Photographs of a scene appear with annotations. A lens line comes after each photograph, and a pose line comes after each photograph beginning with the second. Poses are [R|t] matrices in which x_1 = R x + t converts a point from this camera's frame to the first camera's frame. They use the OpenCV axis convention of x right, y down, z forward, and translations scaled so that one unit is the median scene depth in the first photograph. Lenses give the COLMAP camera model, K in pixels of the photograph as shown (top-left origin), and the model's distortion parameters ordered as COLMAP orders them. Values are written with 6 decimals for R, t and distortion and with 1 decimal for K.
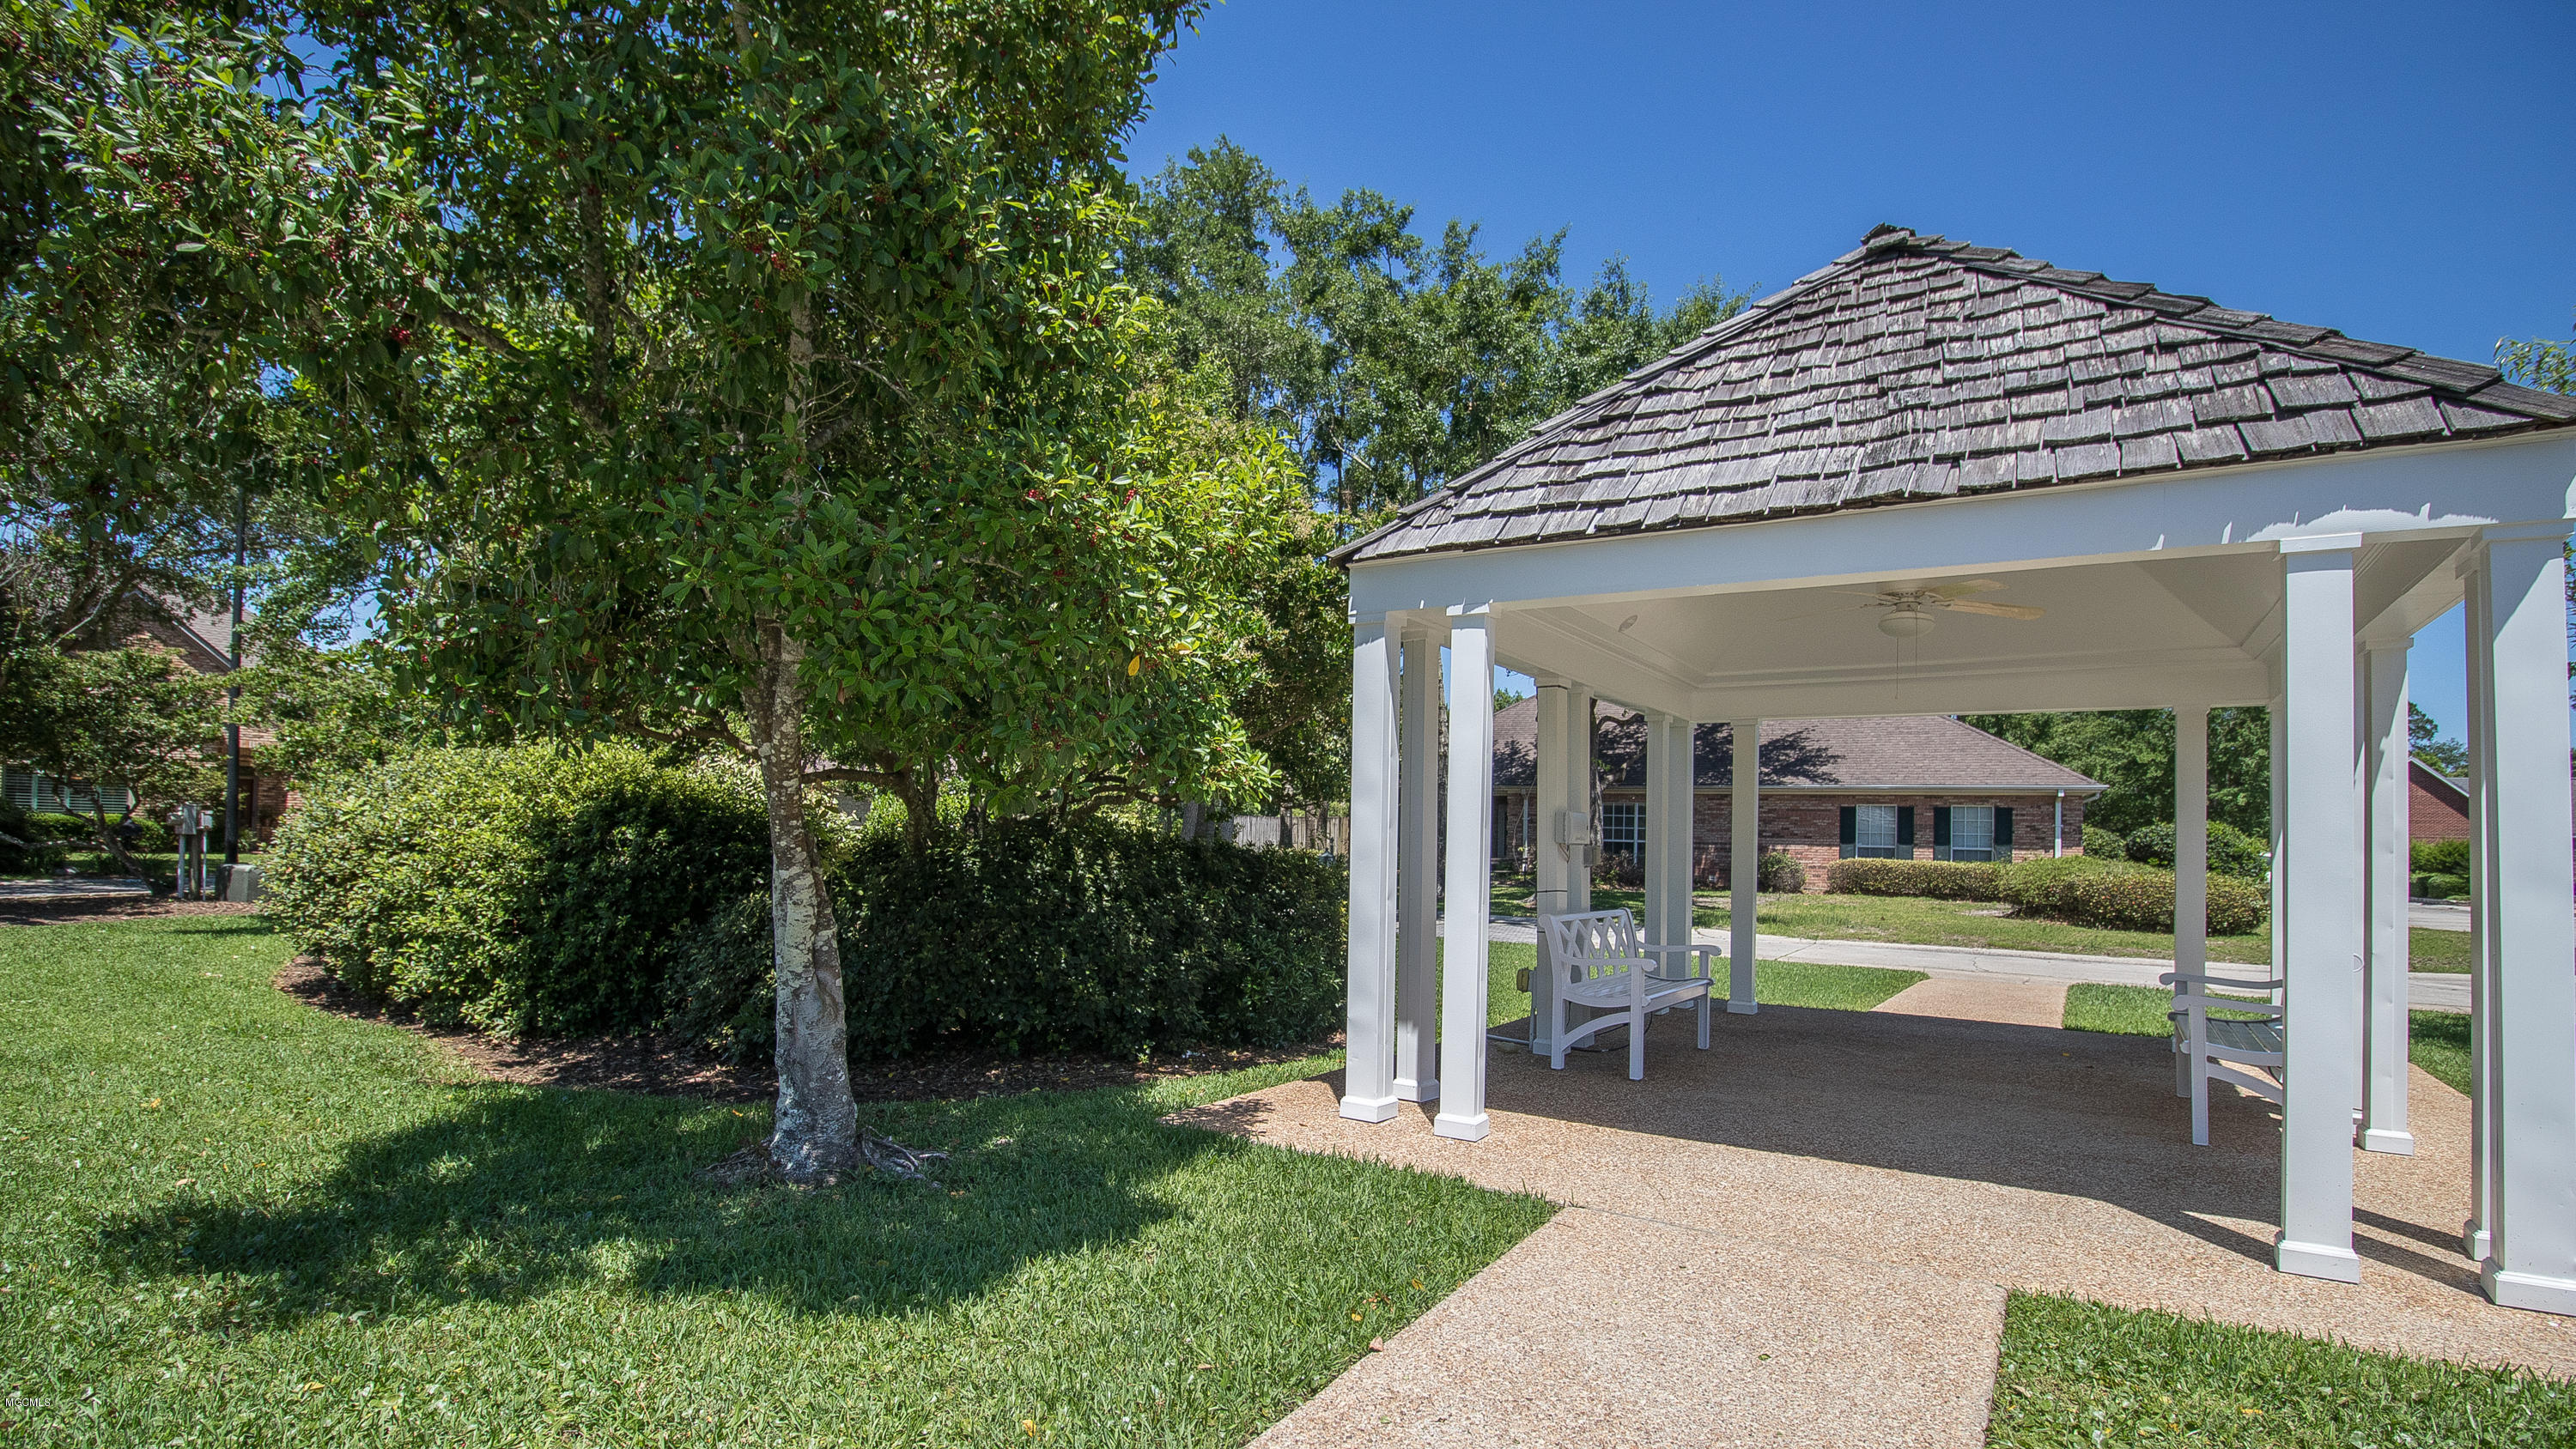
lens RADIAL K [[1214.3, 0, 1245.5], [0, 1214.3, 813.1], [0, 0, 1]] dist [-0.003786, -0.004905]
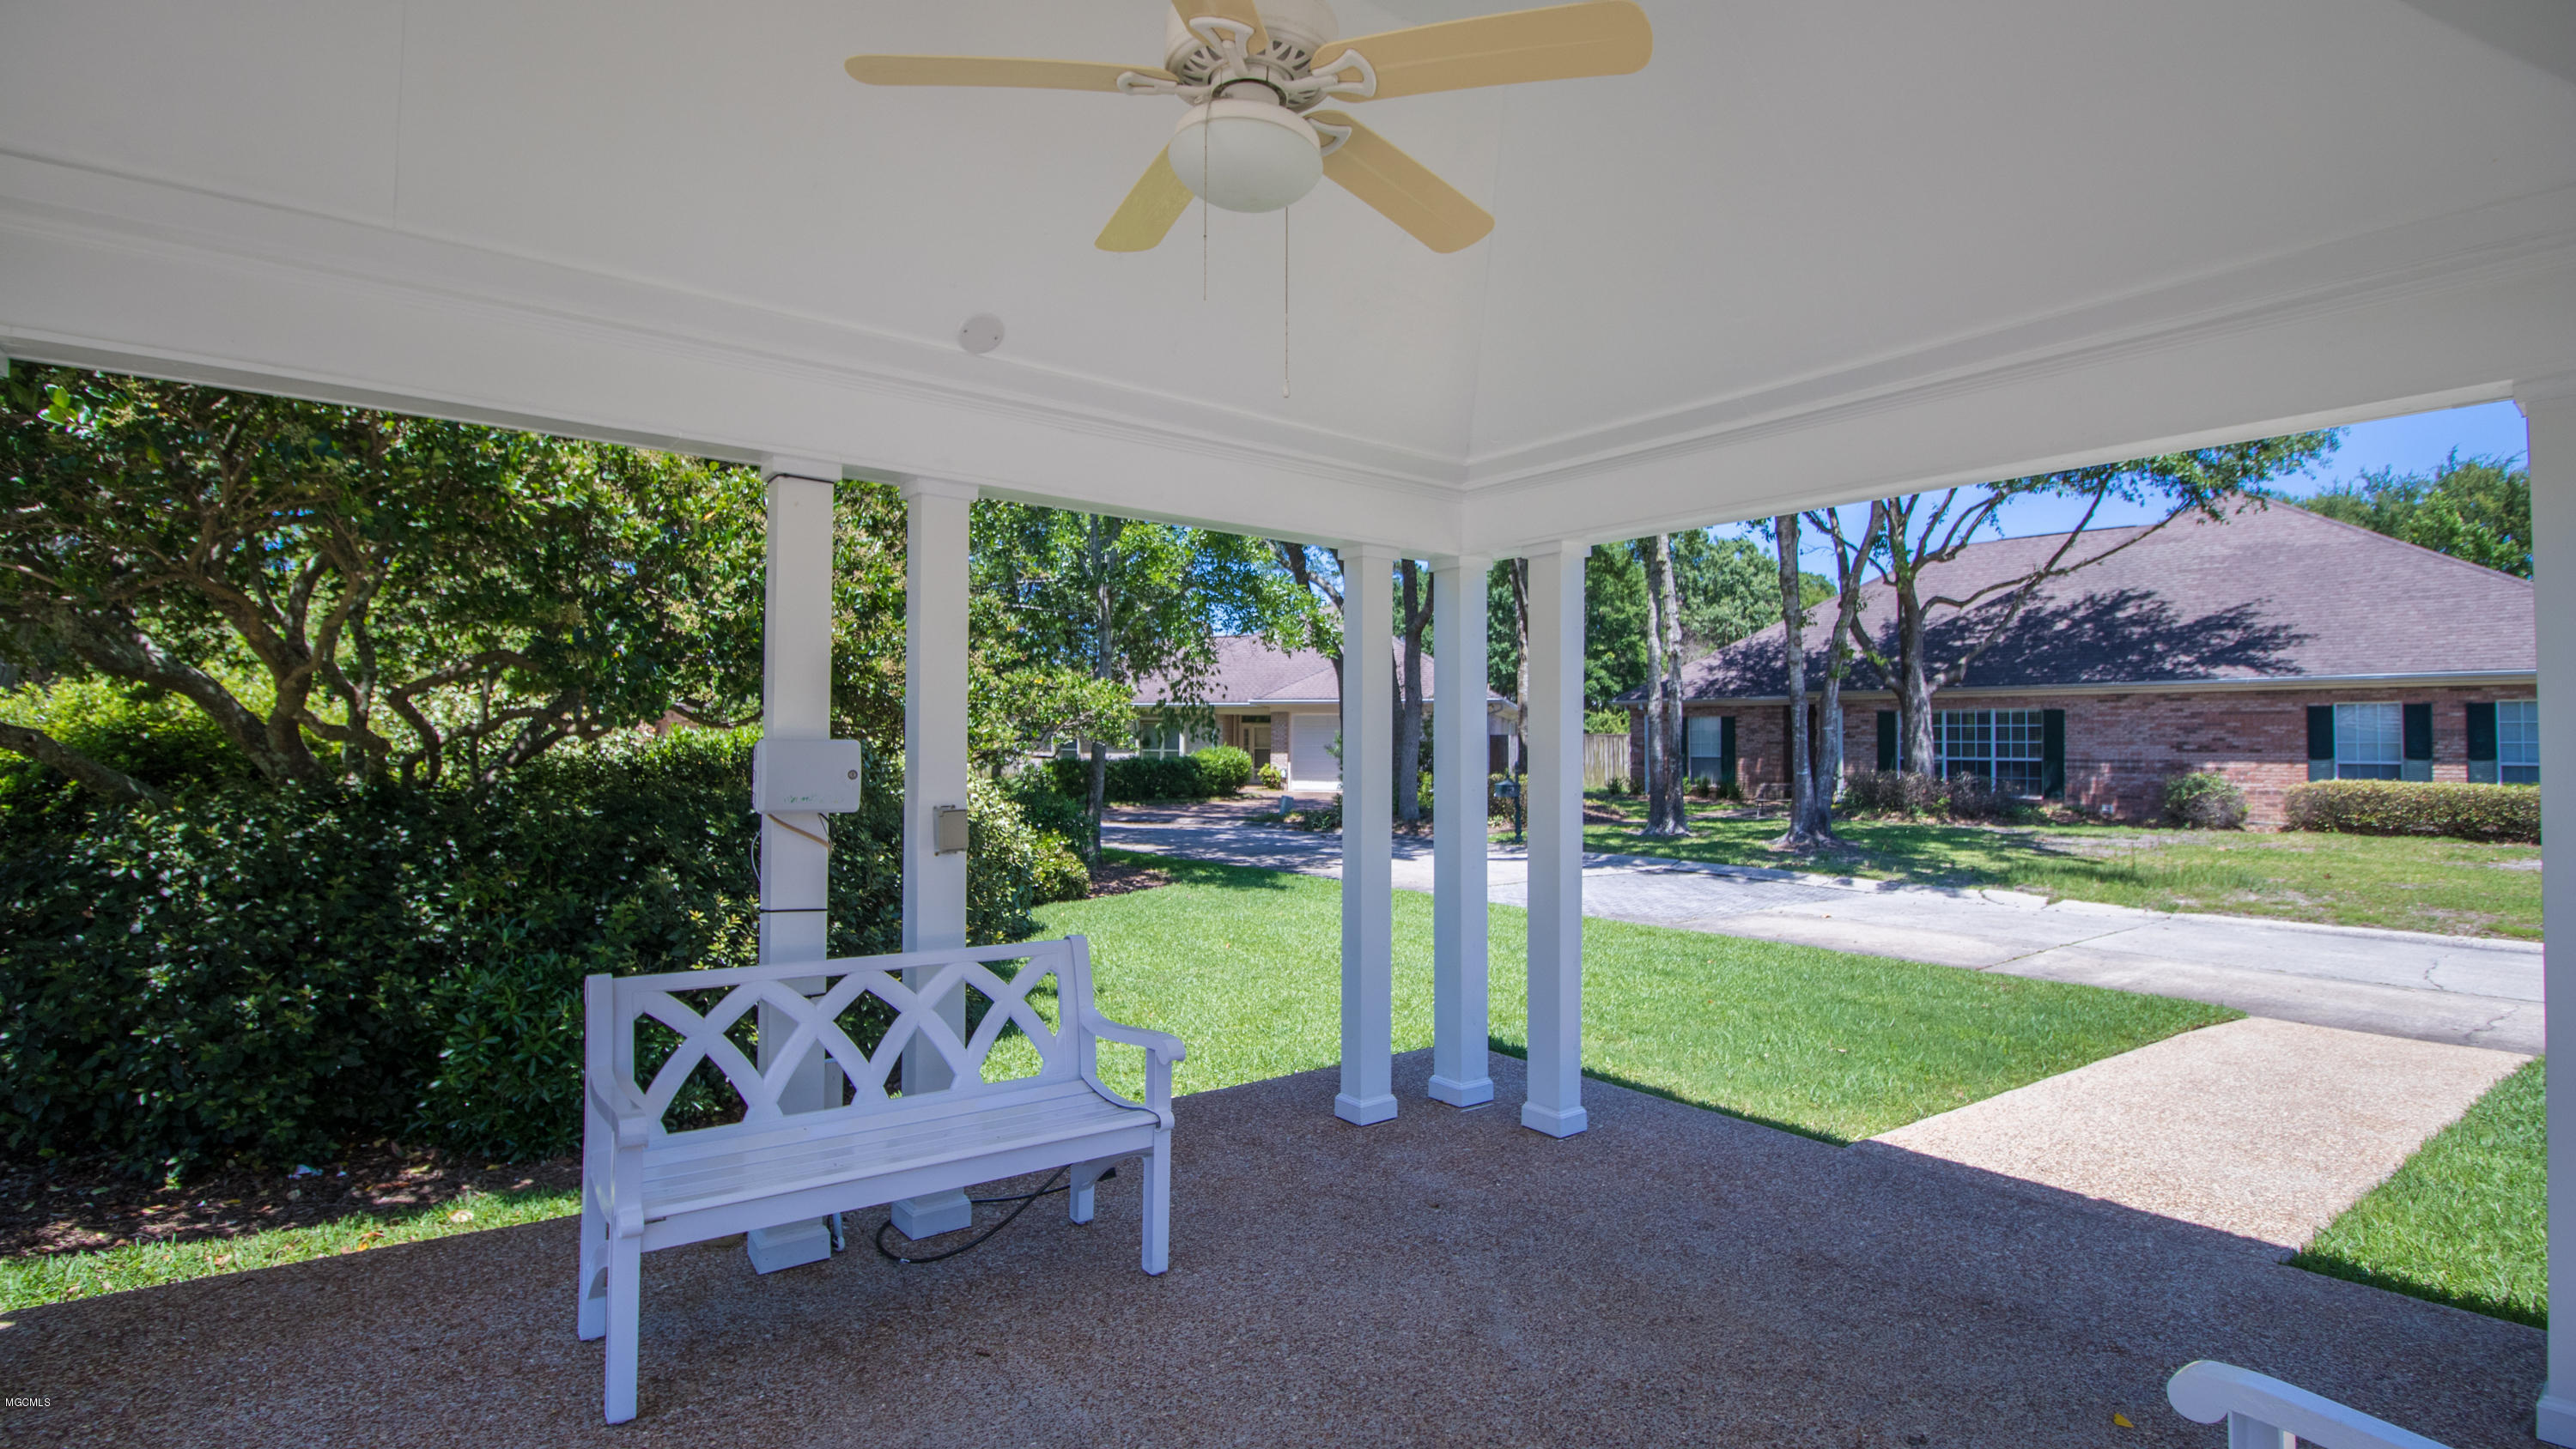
lens RADIAL K [[1214.3, 0, 1278.6], [0, 1214.3, 716.5], [0, 0, 1]] dist [-0.003786, -0.004905]
pose [[0.950269, -0.024065, -0.310500, 0.414250], [0.019922, 0.999665, -0.016509, 0.000362], [0.310793, 0.009502, 0.950430, 0.439210]]
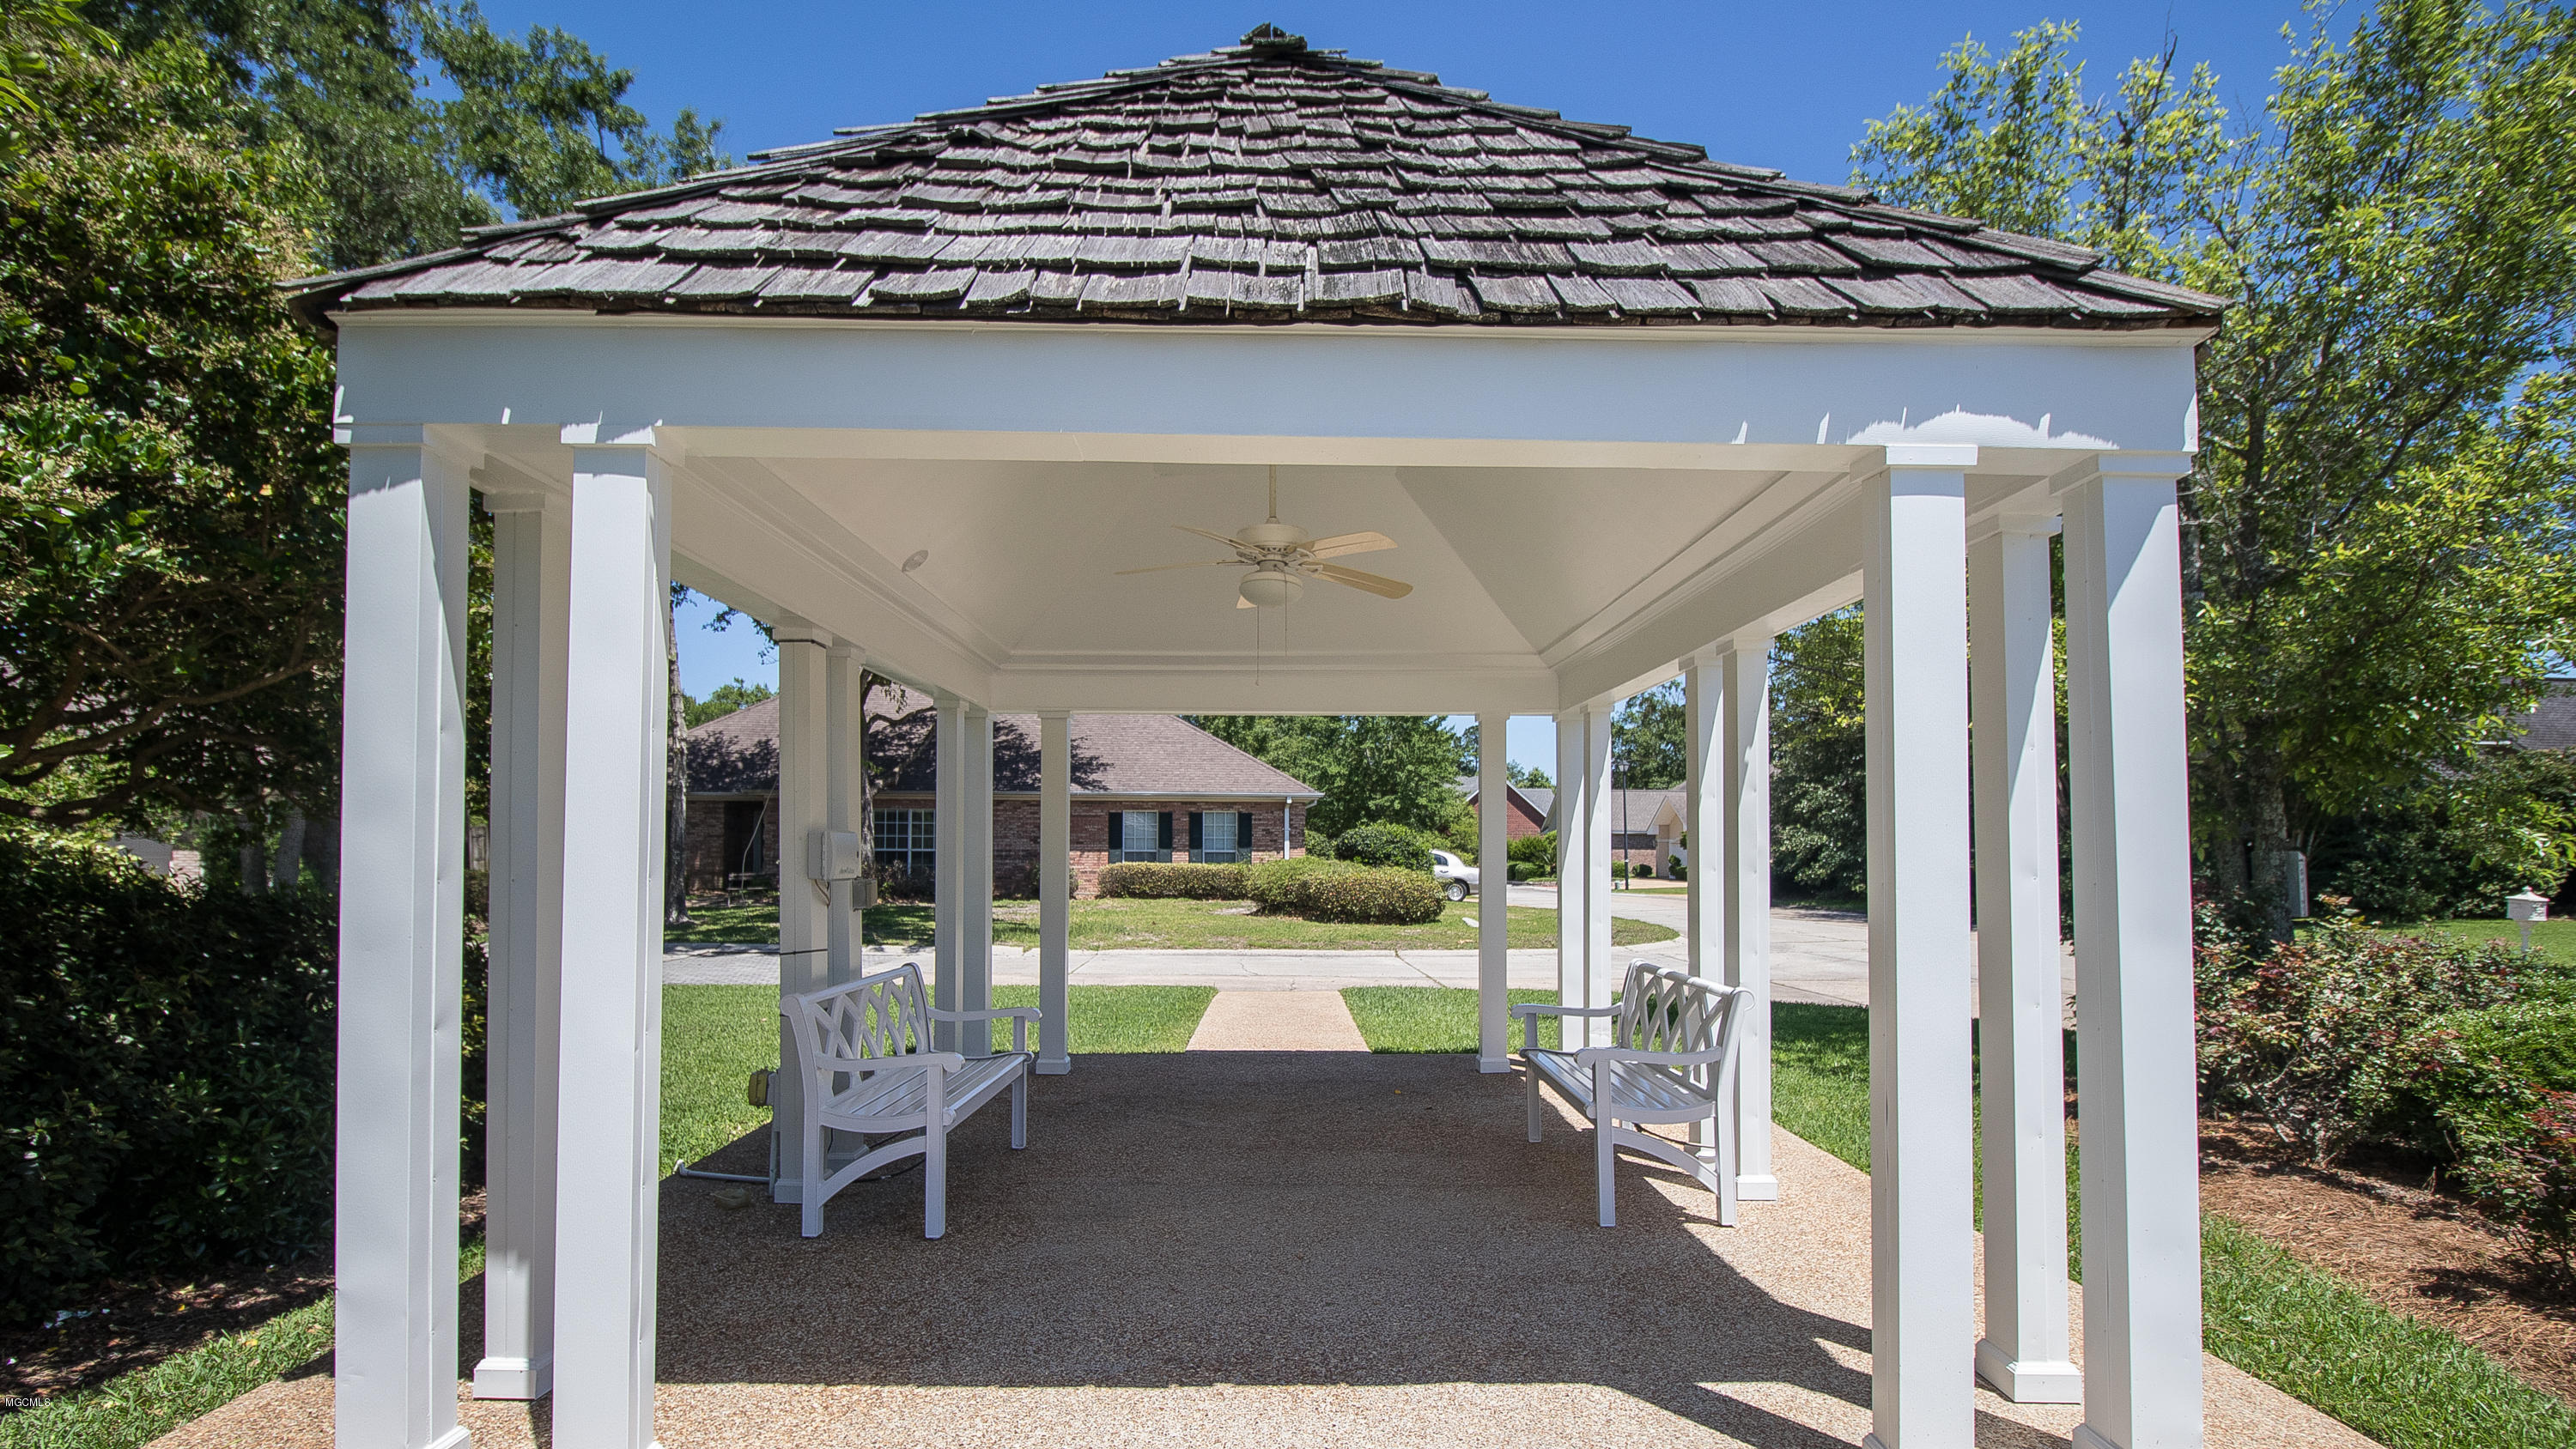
lens RADIAL K [[1214.3, 0, 1283.8], [0, 1214.3, 821.7], [0, 0, 1]] dist [-0.003786, -0.004905]
pose [[0.817845, -0.007141, 0.575395, 0.063521], [0.005063, 0.999974, 0.005214, -0.006196], [-0.575417, -0.001351, 0.817859, 0.226943]]
